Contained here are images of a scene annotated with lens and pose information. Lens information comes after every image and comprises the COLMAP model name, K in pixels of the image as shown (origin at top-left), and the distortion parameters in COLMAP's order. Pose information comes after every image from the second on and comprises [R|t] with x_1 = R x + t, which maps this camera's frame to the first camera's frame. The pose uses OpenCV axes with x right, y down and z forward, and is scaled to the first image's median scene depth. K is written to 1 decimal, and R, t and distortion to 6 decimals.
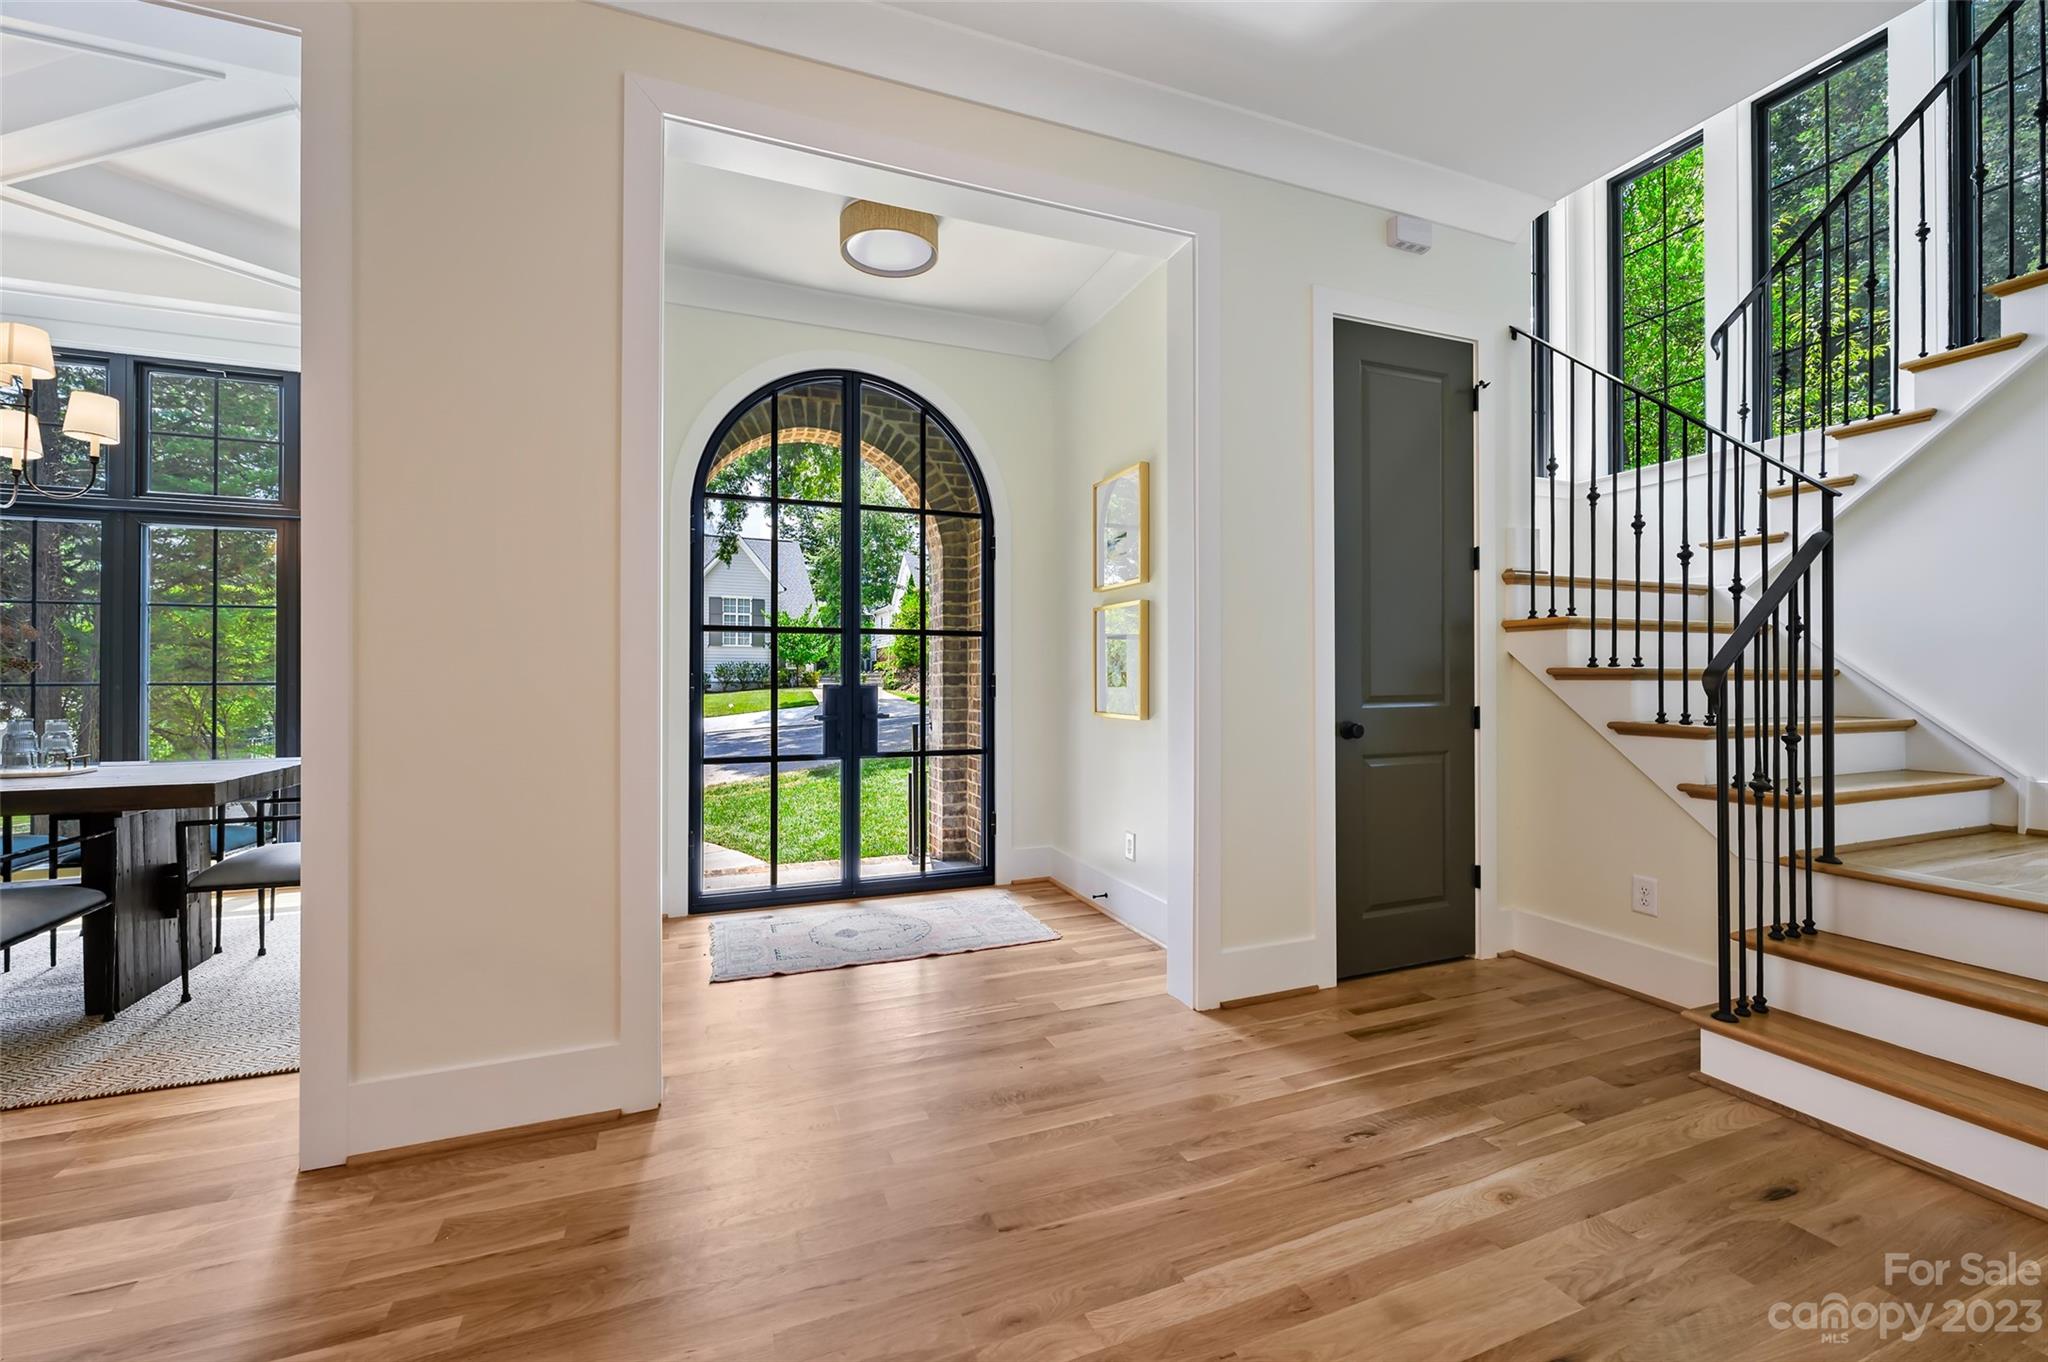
lens RADIAL K [[823.4, 0, 1014.3], [0, 823.4, 674.2], [0, 0, 1]] dist [0.001665, 0.000390]
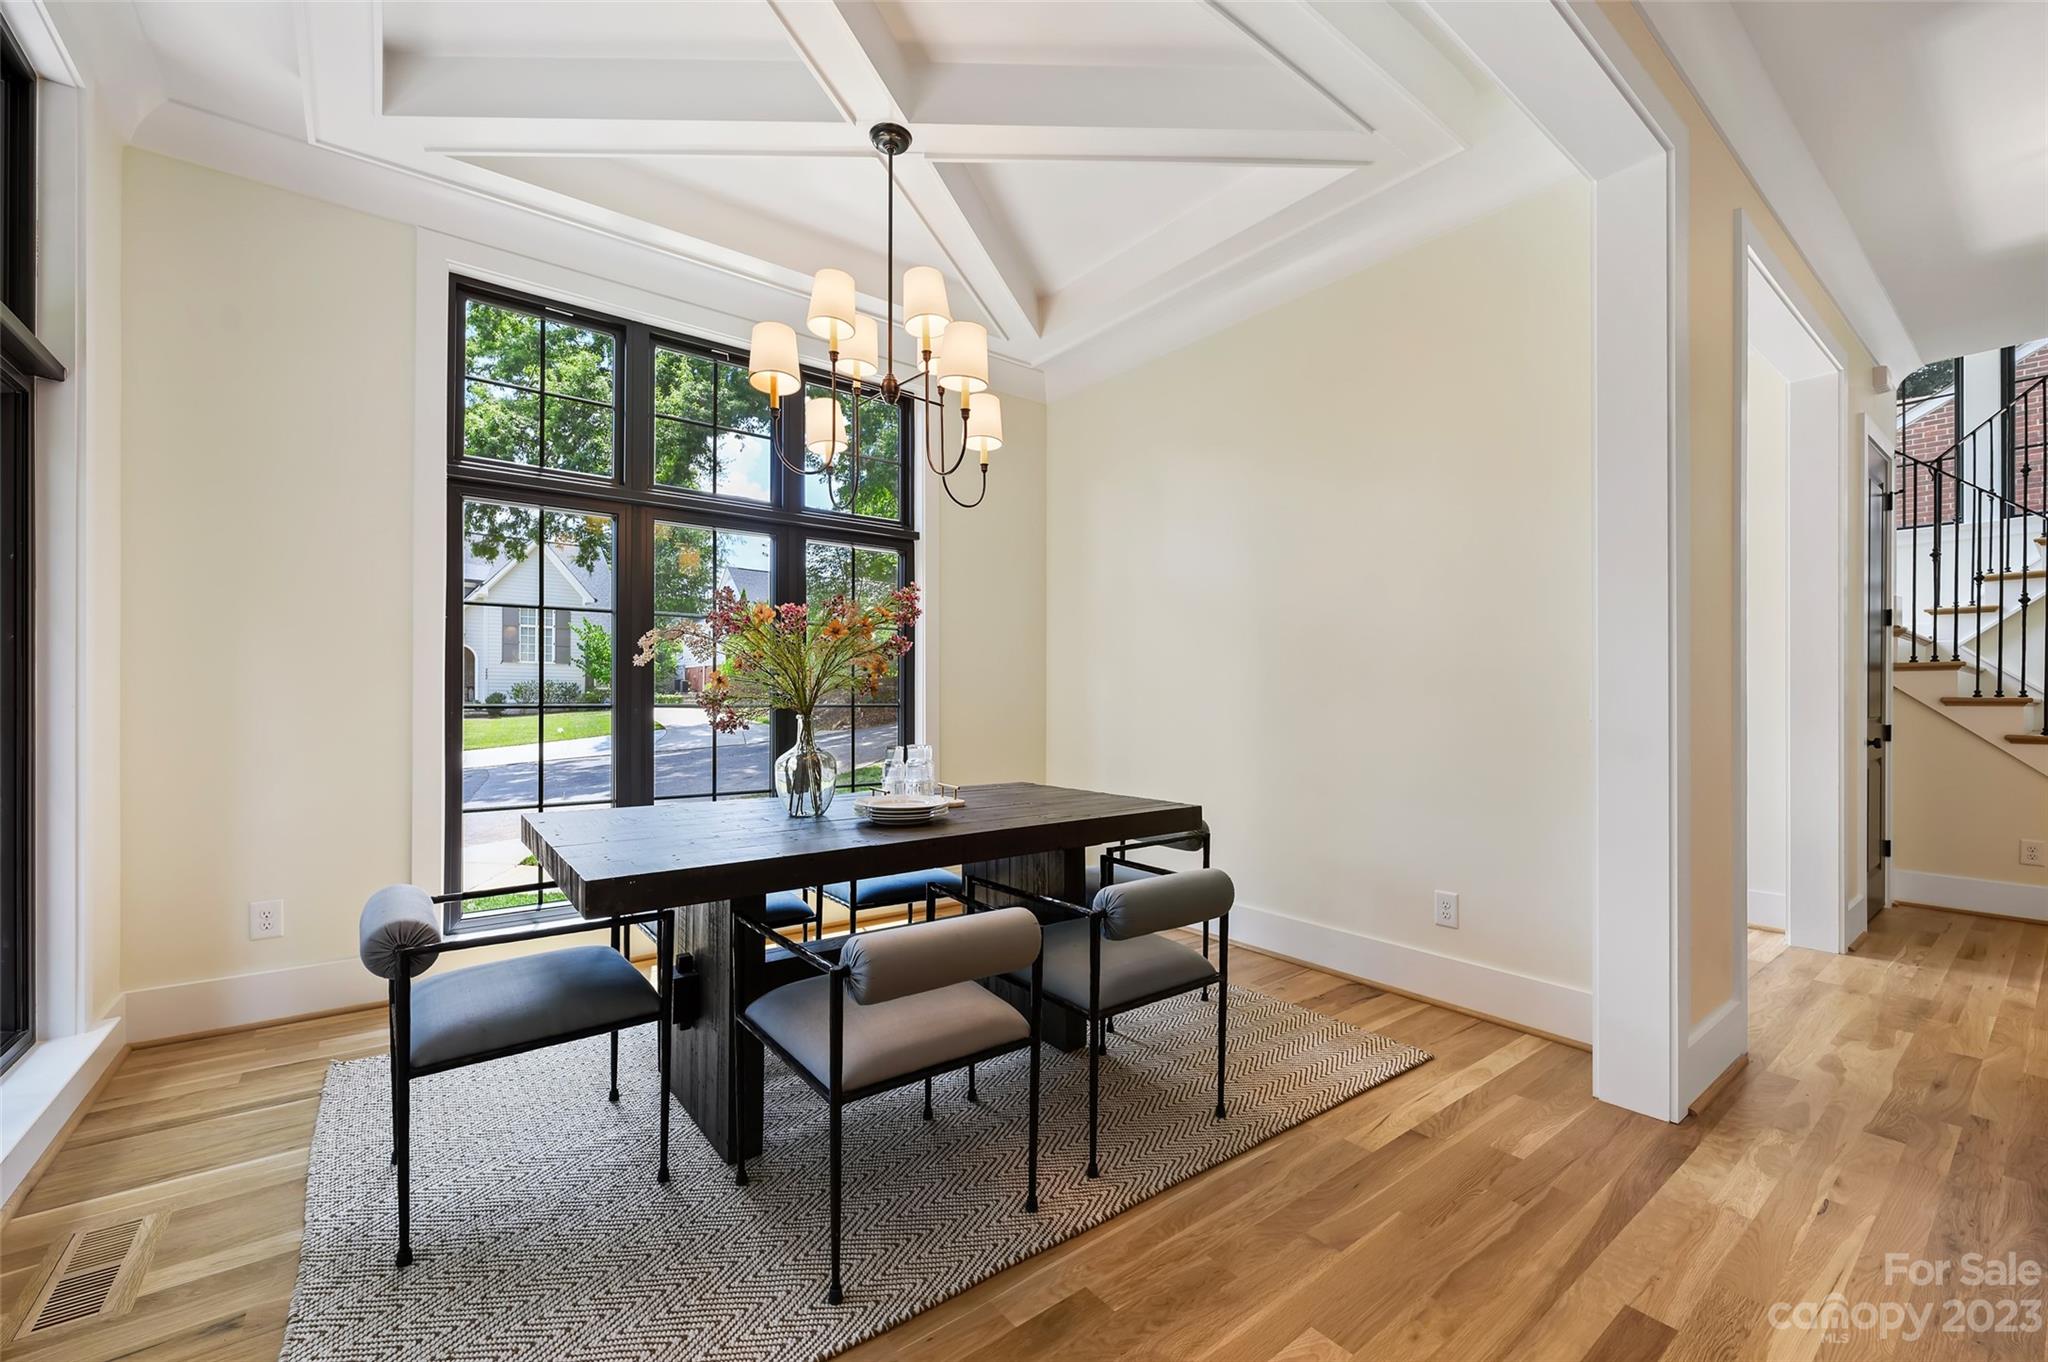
lens RADIAL K [[823.4, 0, 1023.9], [0, 823.4, 695.0], [0, 0, 1]] dist [0.001665, 0.000390]
pose [[0.960384, 0.005970, 0.278616, -1.251587], [-0.004505, 0.999972, -0.005899, 0.003721], [-0.278644, 0.004411, 0.960384, 0.078041]]
